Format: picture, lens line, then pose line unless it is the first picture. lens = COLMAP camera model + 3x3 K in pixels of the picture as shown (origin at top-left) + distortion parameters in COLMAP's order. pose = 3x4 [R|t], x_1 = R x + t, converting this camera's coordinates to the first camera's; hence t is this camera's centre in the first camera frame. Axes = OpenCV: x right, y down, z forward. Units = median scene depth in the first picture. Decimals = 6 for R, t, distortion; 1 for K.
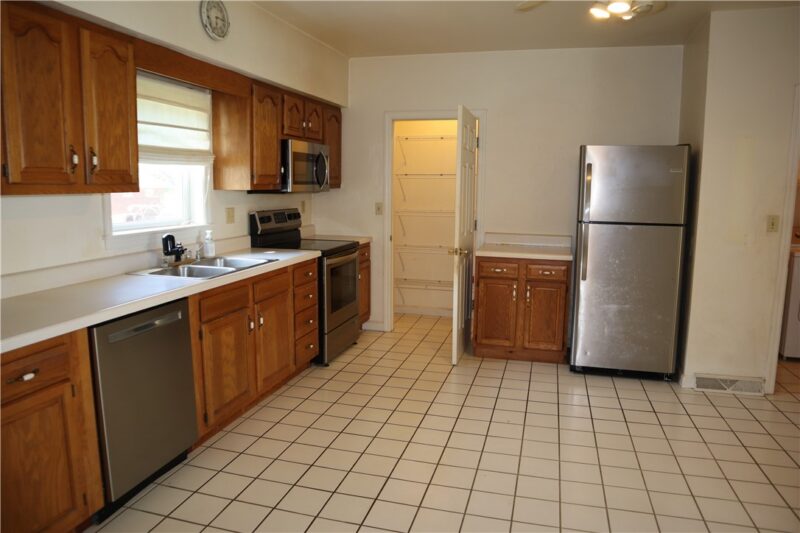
lens RADIAL K [[546.5, 0, 400.0], [0, 546.5, 266.5], [0, 0, 1]] dist [-0.067608, 0.004279]
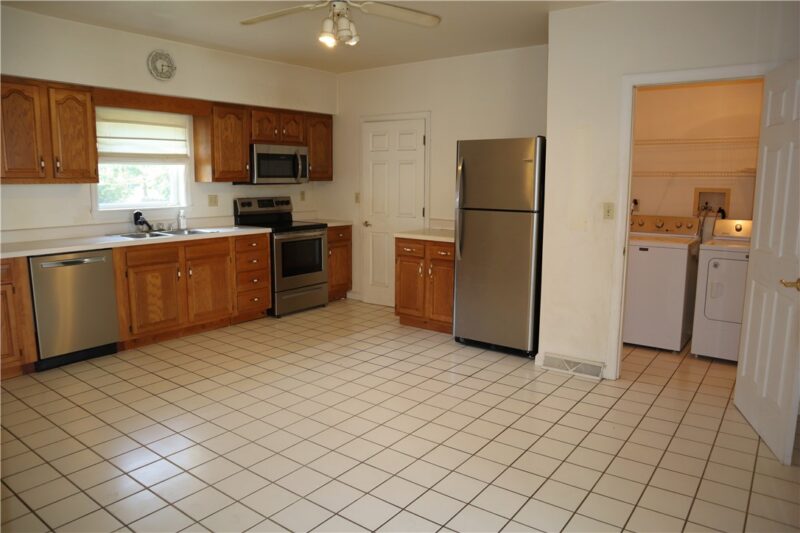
lens RADIAL K [[546.5, 0, 400.0], [0, 546.5, 266.5], [0, 0, 1]] dist [-0.067608, 0.004279]
pose [[0.927670, 0.053607, -0.369533, 0.692305], [-0.051302, 0.998554, 0.016069, 0.028662], [0.369860, 0.004052, 0.929079, -0.109646]]
